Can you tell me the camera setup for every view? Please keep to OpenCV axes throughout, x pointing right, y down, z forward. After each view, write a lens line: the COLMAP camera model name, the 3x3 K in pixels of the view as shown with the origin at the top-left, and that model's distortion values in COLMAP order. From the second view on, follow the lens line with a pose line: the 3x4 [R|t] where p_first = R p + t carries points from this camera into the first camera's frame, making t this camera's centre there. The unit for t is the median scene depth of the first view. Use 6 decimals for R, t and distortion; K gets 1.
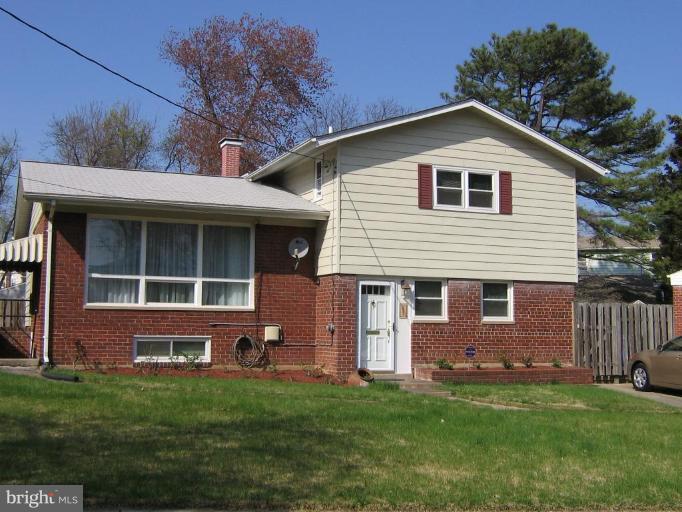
lens RADIAL K [[844.0, 0, 341.0], [0, 844.0, 256.0], [0, 0, 1]] dist [-0.103804, 0.039170]
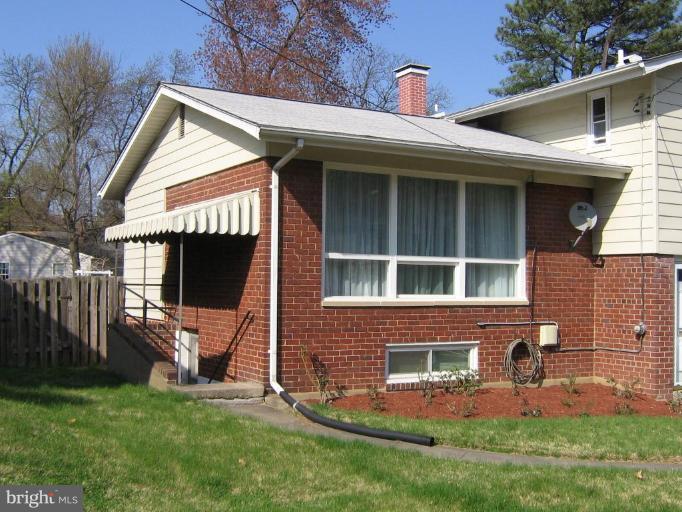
lens RADIAL K [[844.0, 0, 341.0], [0, 844.0, 256.0], [0, 0, 1]] dist [-0.103804, 0.039170]
pose [[0.993852, 0.007338, 0.110475, -0.337084], [-0.013214, 0.998531, 0.052546, -0.010796], [-0.109927, -0.053683, 0.992489, 0.313204]]
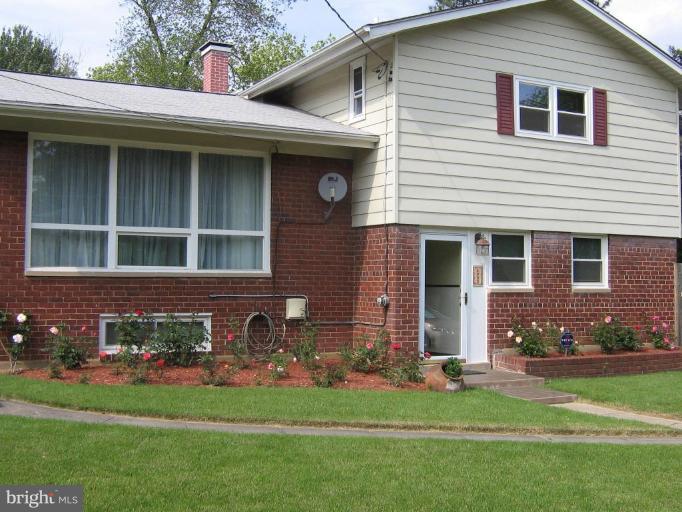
lens RADIAL K [[844.0, 0, 341.0], [0, 844.0, 256.0], [0, 0, 1]] dist [-0.103804, 0.039170]
pose [[0.995367, 0.000448, 0.096148, -0.112164], [-0.005778, 0.998460, 0.055168, 0.008742], [-0.095976, -0.055468, 0.993837, 0.295626]]
